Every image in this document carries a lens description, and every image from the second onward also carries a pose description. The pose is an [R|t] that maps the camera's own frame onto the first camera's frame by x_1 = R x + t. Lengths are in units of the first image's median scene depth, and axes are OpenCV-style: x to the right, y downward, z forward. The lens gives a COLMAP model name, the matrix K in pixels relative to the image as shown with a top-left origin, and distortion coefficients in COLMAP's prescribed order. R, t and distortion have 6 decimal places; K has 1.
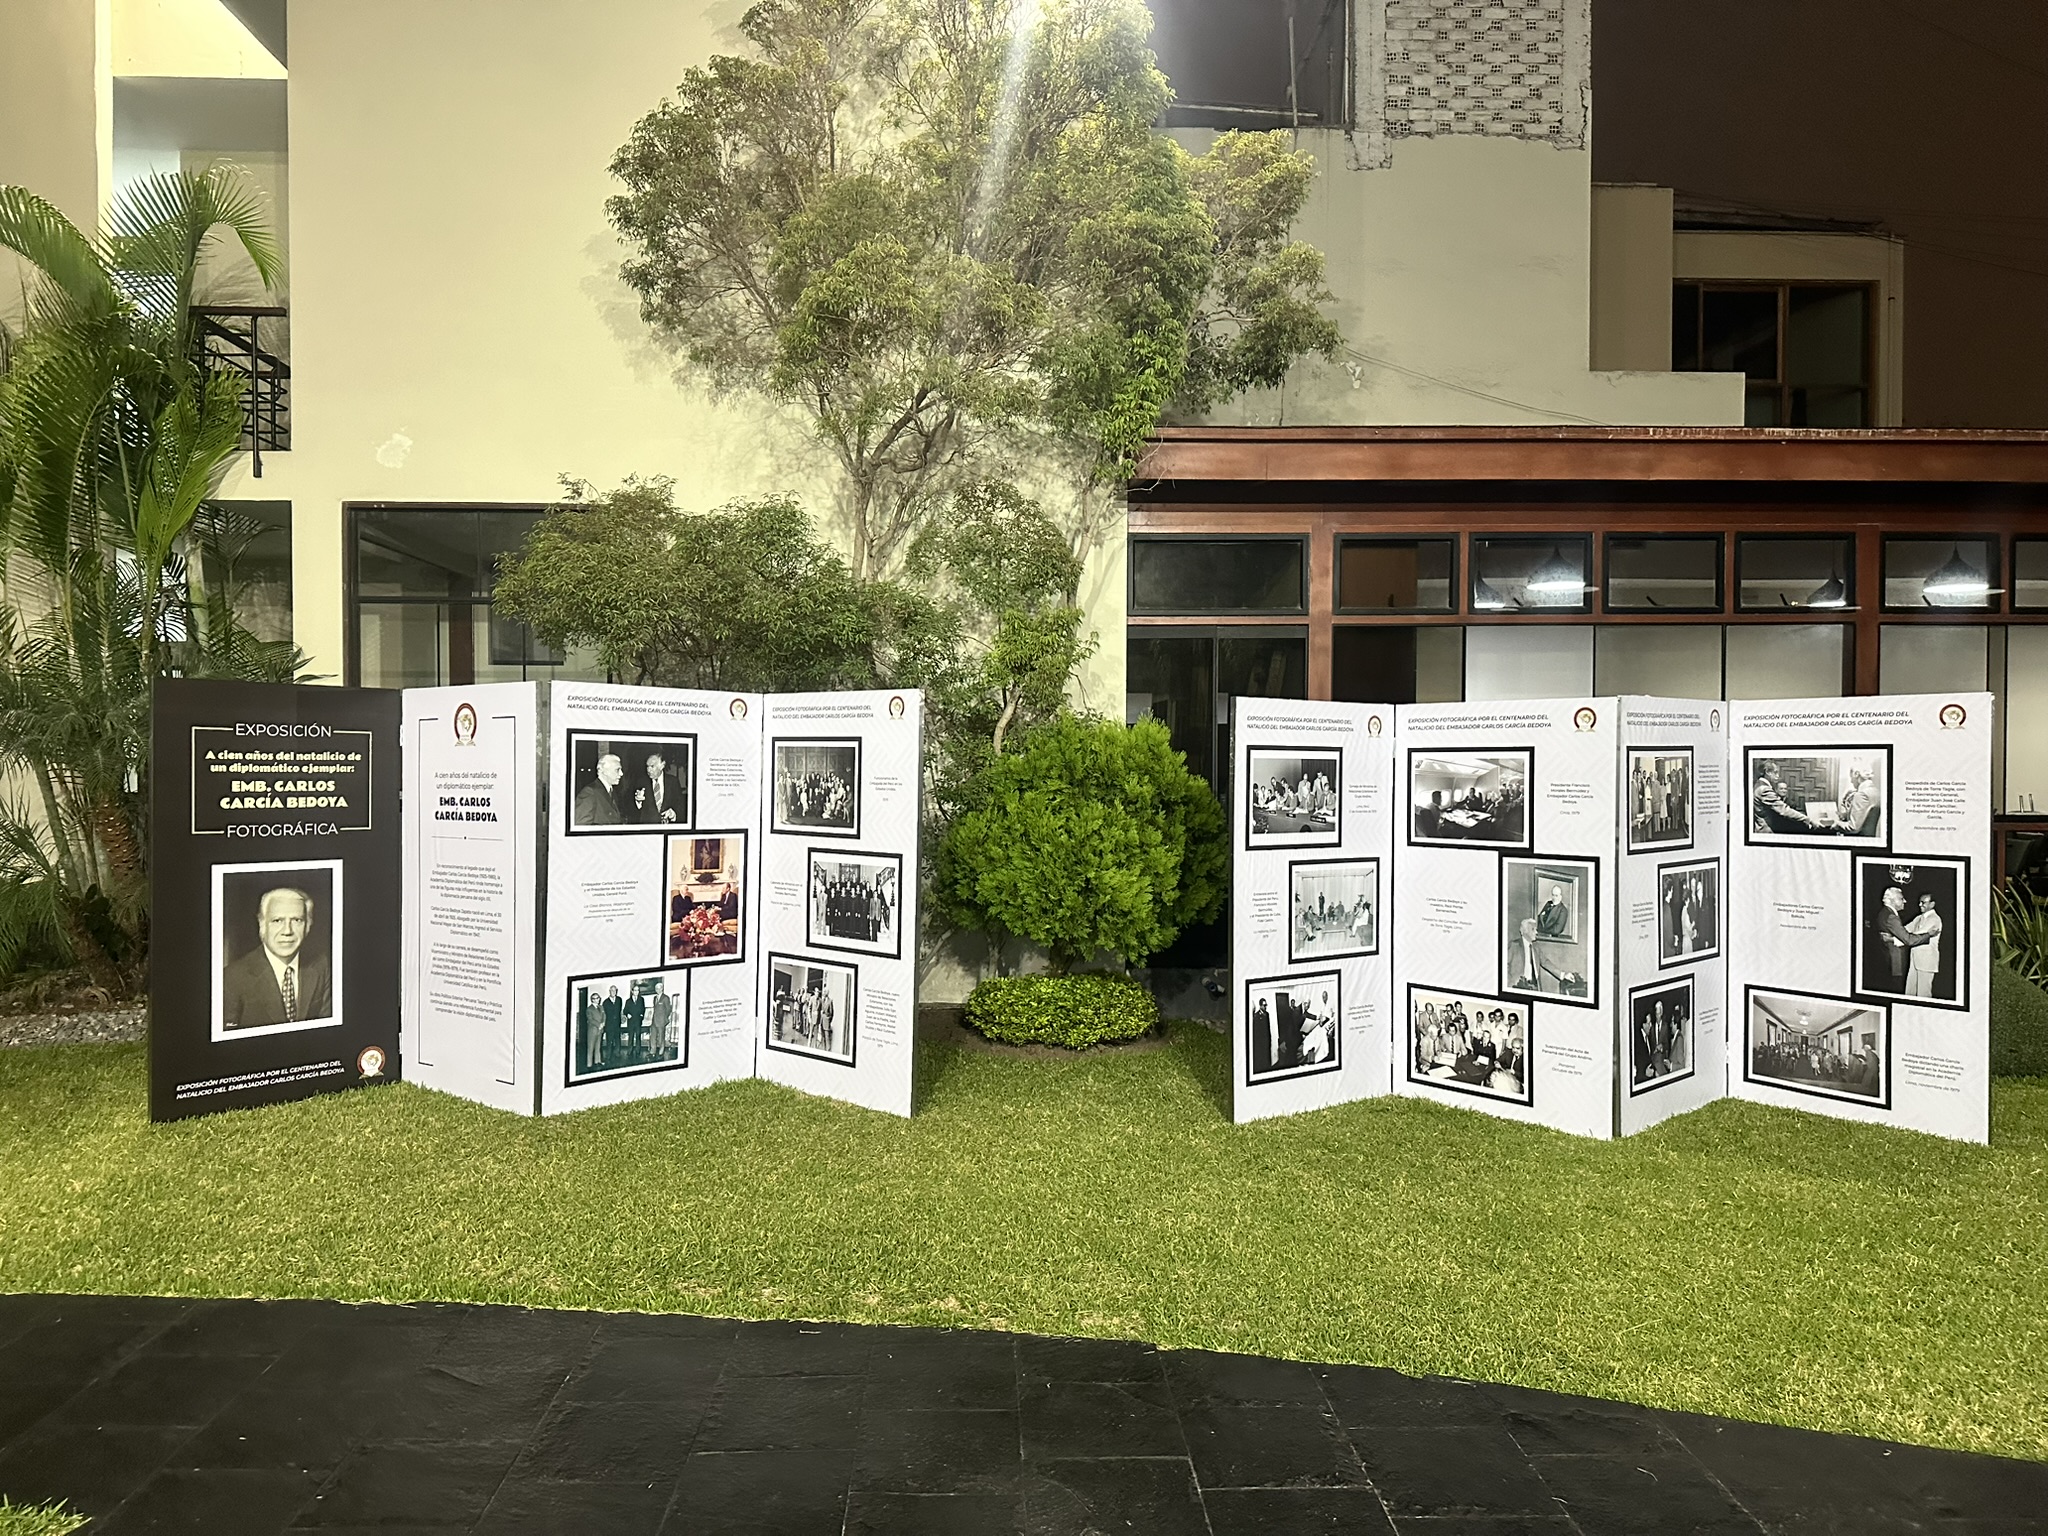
lens RADIAL K [[1433.0, 0, 1039.8], [0, 1433.0, 777.7], [0, 0, 1]] dist [0.054331, -0.053995]
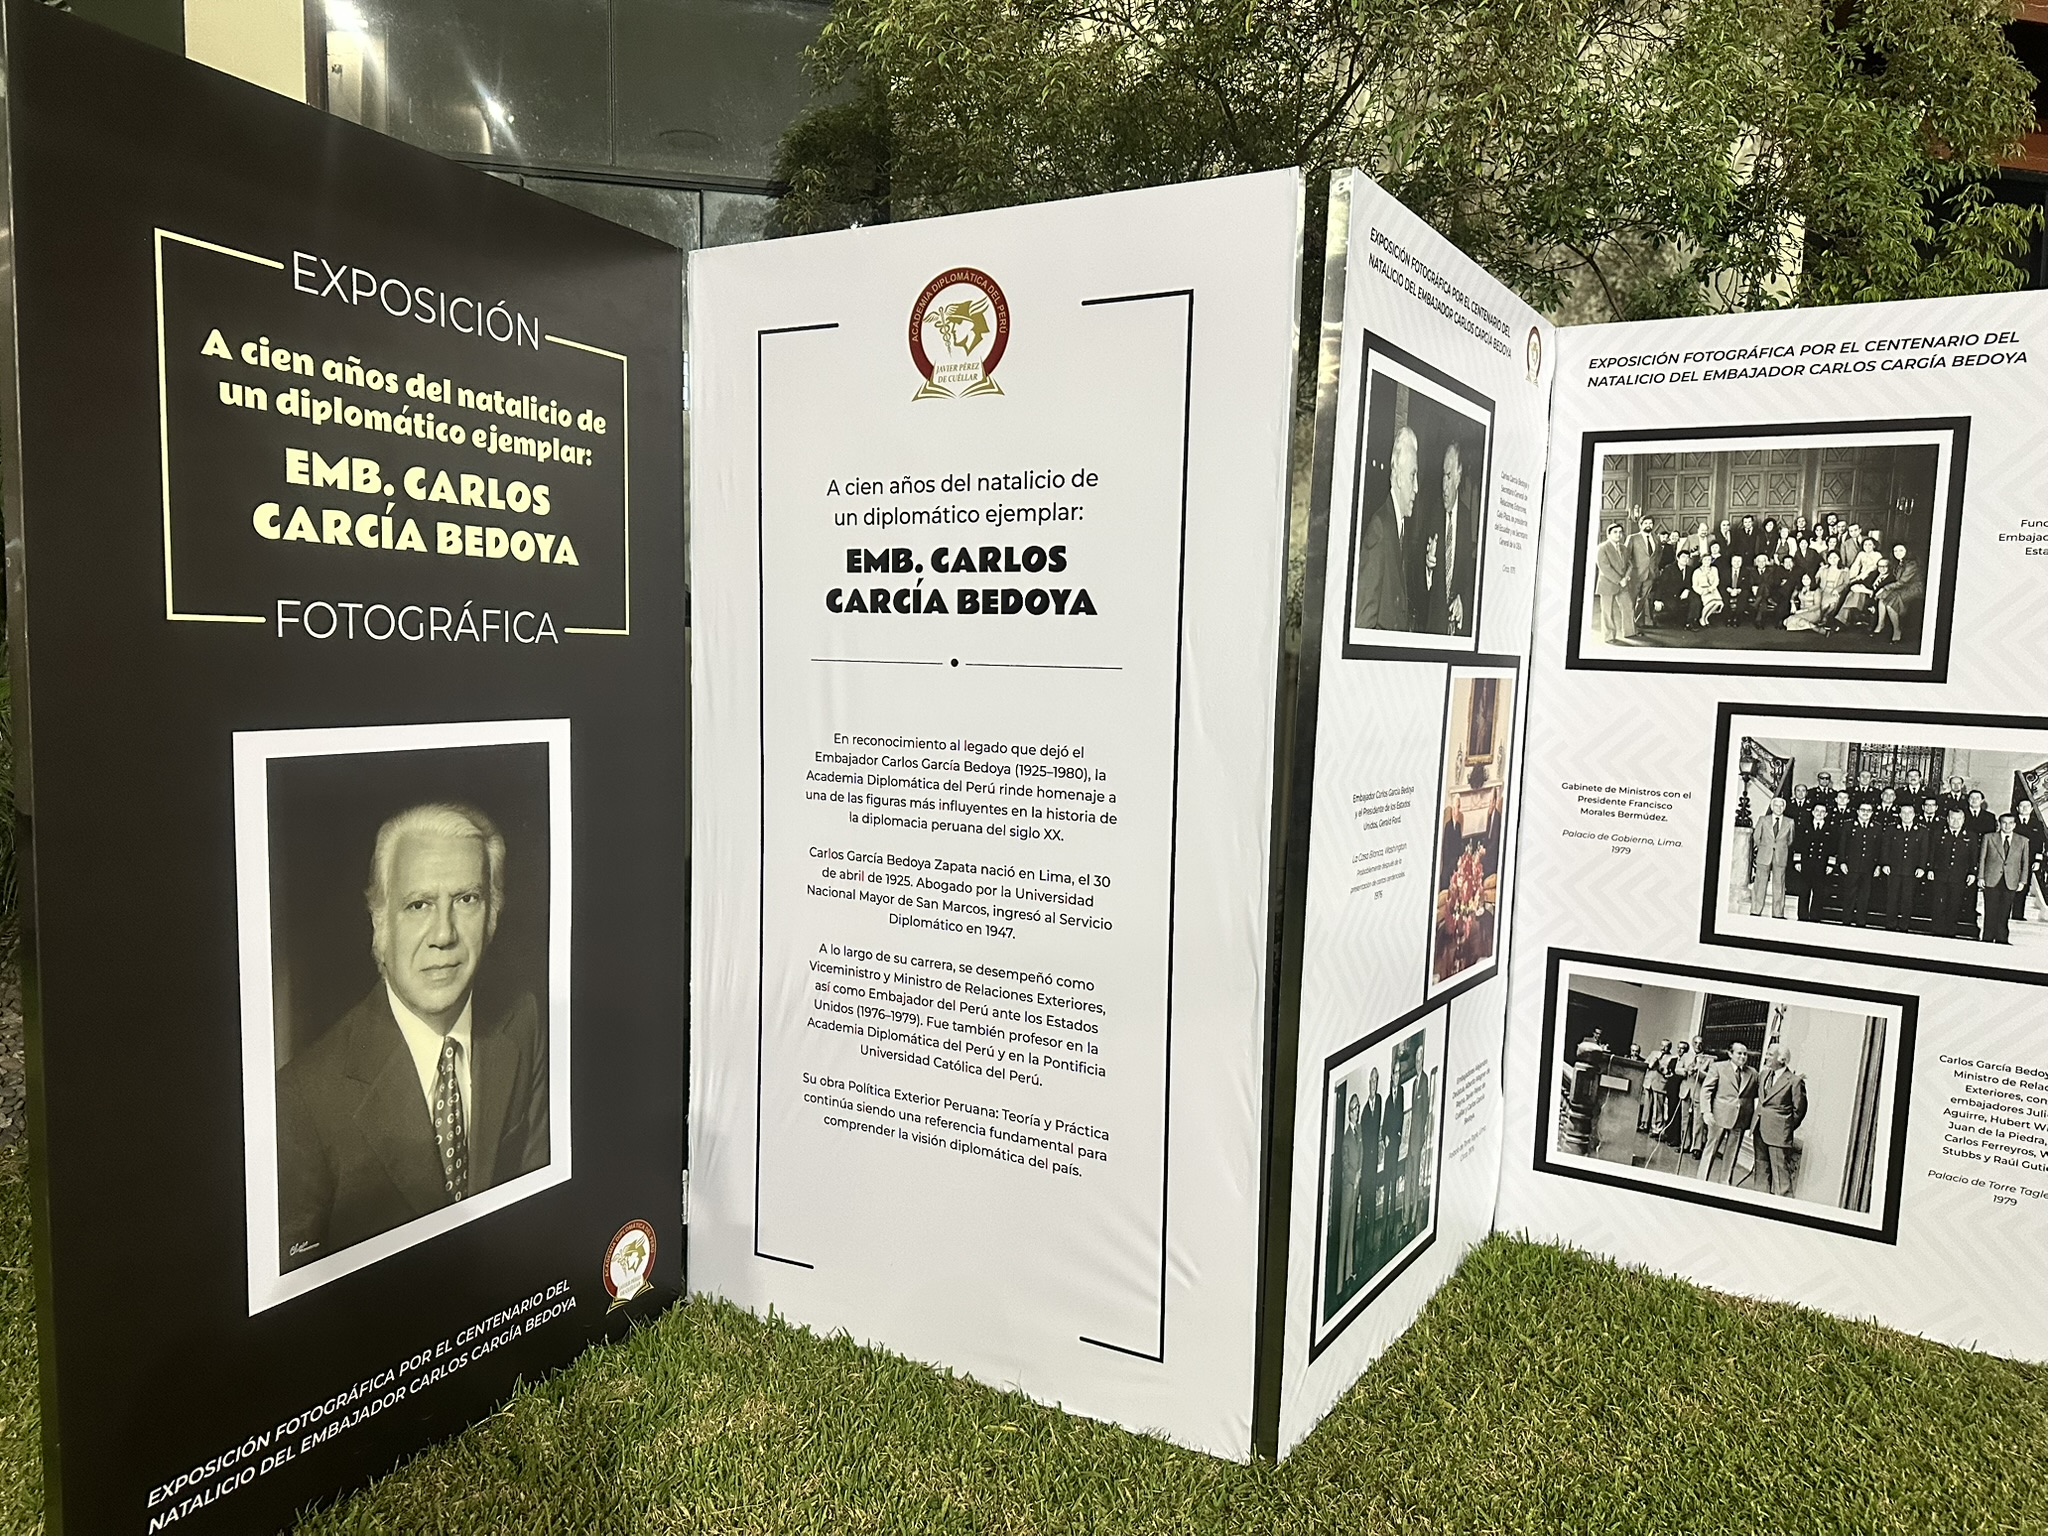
lens RADIAL K [[1433.0, 0, 1034.3], [0, 1433.0, 779.5], [0, 0, 1]] dist [0.054331, -0.053995]
pose [[0.985194, 0.001960, 0.171434, -0.434049], [-0.016849, 0.996201, 0.085438, 0.039722], [-0.170615, -0.087062, 0.981484, 0.644050]]
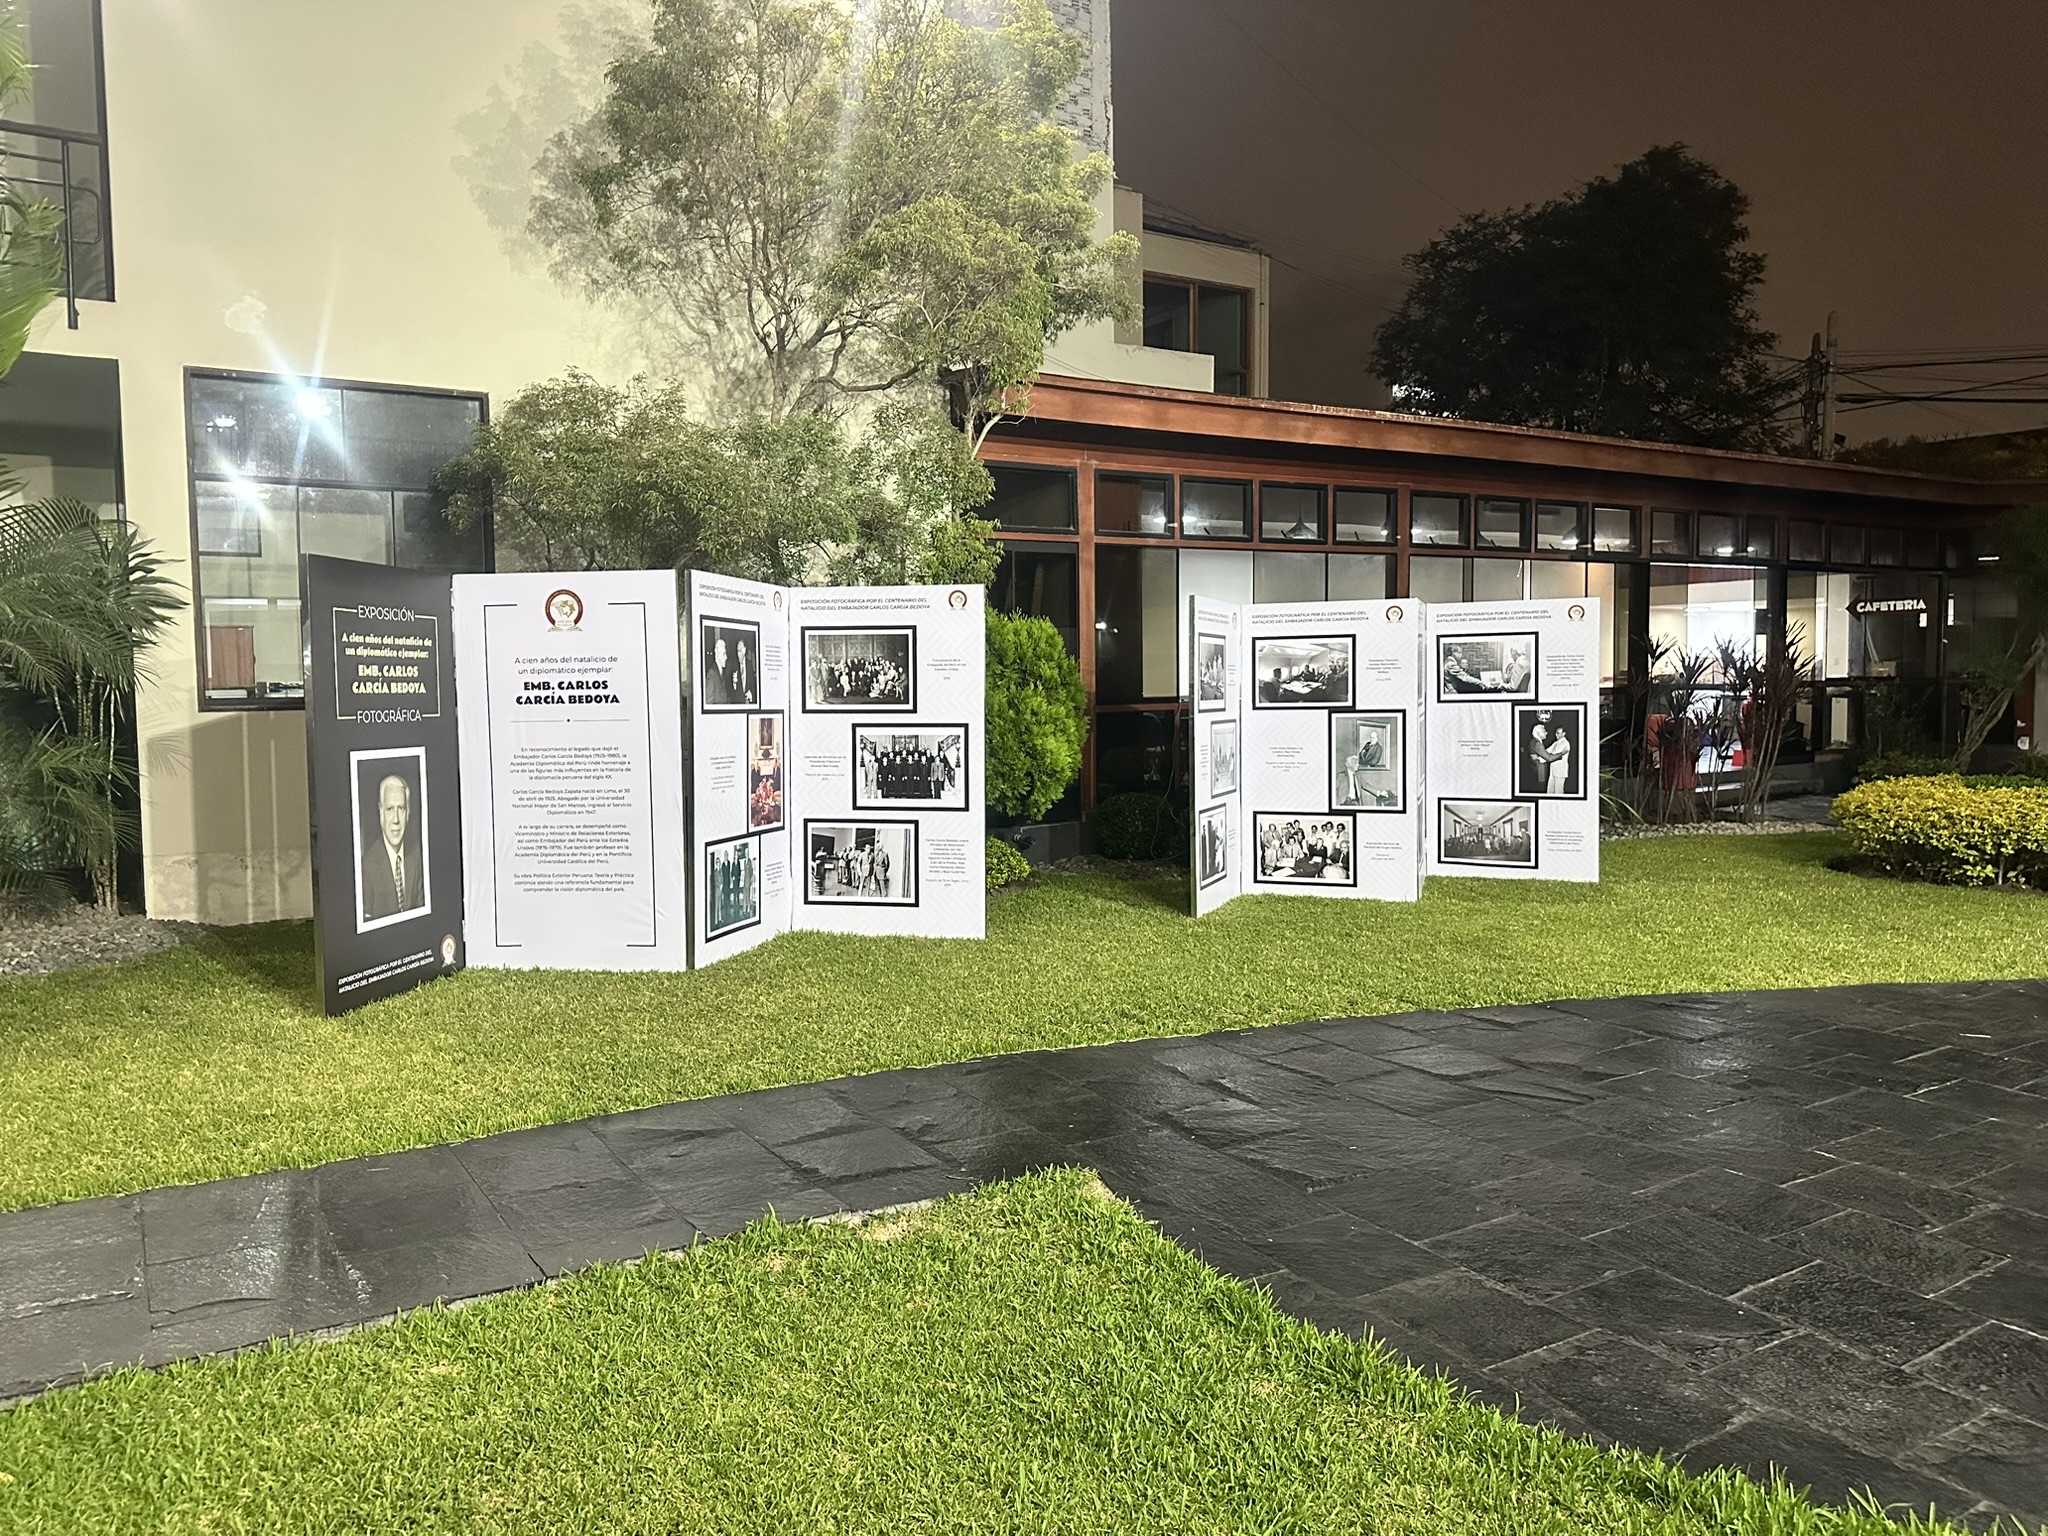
lens RADIAL K [[1433.0, 0, 1062.5], [0, 1433.0, 764.5], [0, 0, 1]] dist [0.054331, -0.053995]
pose [[0.859244, -0.044205, 0.509652, -0.615409], [0.021802, 0.998519, 0.049850, 0.029015], [-0.511101, -0.031722, 0.858935, -0.067267]]
